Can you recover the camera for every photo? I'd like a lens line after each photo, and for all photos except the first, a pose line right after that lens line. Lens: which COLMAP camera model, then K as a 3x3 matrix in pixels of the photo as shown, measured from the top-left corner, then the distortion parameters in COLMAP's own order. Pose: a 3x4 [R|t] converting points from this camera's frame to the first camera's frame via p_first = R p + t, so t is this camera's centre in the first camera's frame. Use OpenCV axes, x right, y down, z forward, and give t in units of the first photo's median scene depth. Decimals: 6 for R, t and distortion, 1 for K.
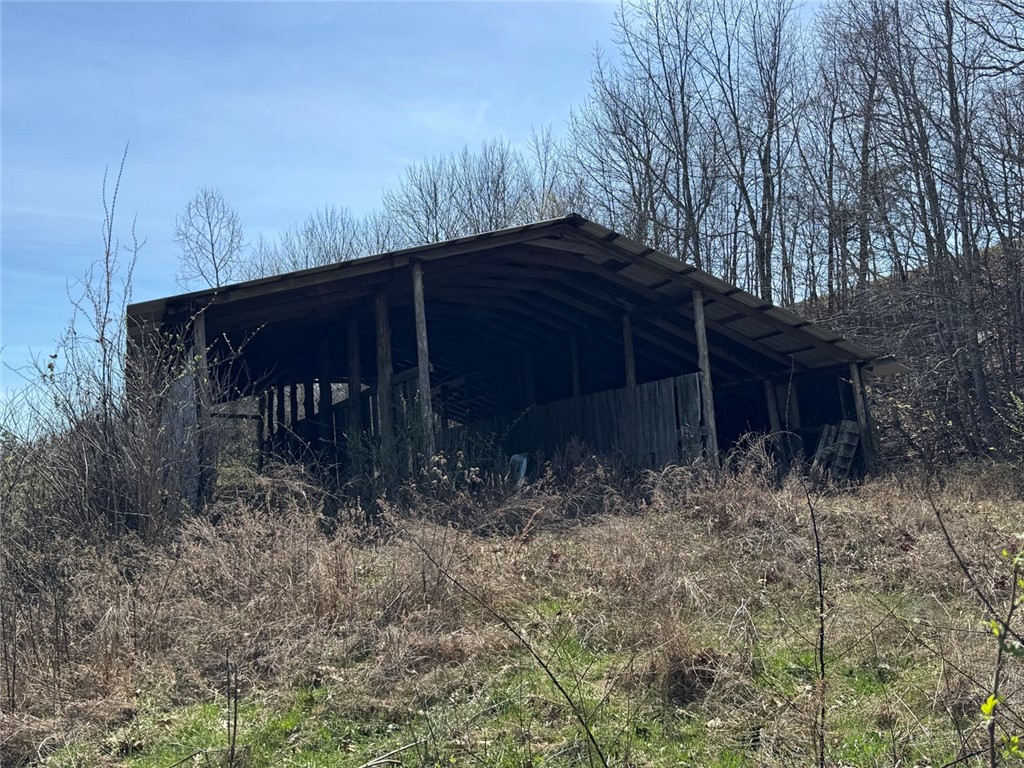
lens RADIAL K [[1073.9, 0, 514.9], [0, 1073.9, 384.0], [0, 0, 1]] dist [0.047425, 0.000000]
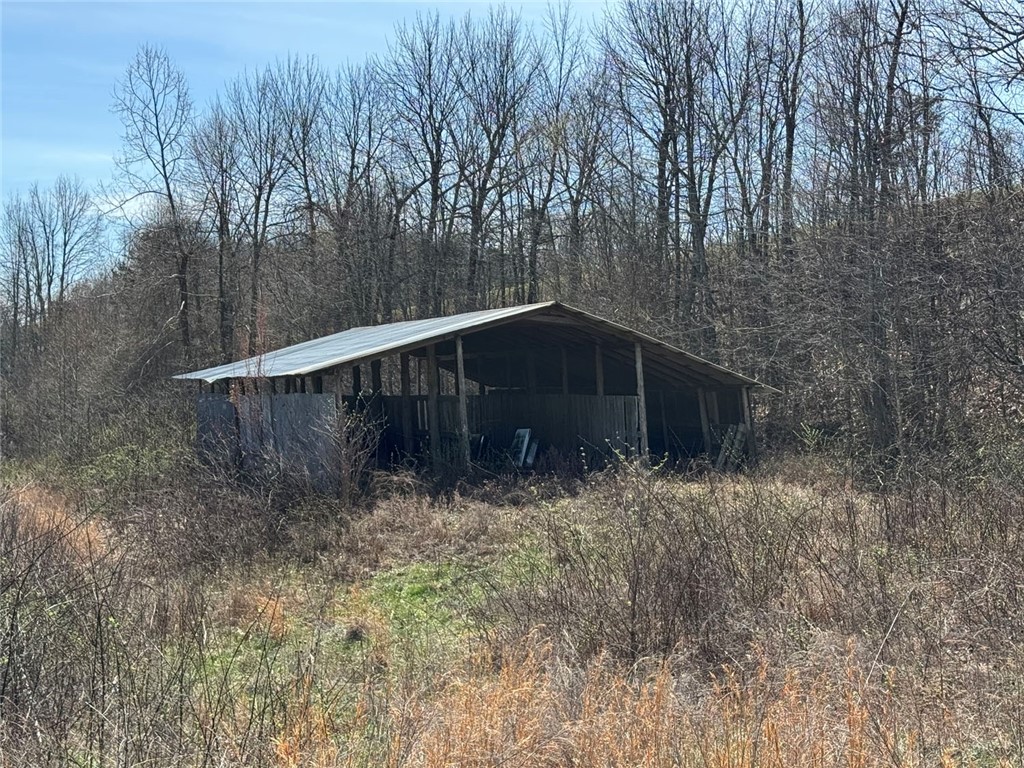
lens RADIAL K [[1760.4, 0, 512.7], [0, 1760.4, 383.7], [0, 0, 1]] dist [-0.266692, 0.000000]
pose [[0.999913, 0.009648, -0.009047, 0.013294], [-0.008715, 0.995141, 0.098074, -0.257416], [0.009950, -0.097986, 0.995138, -1.417364]]
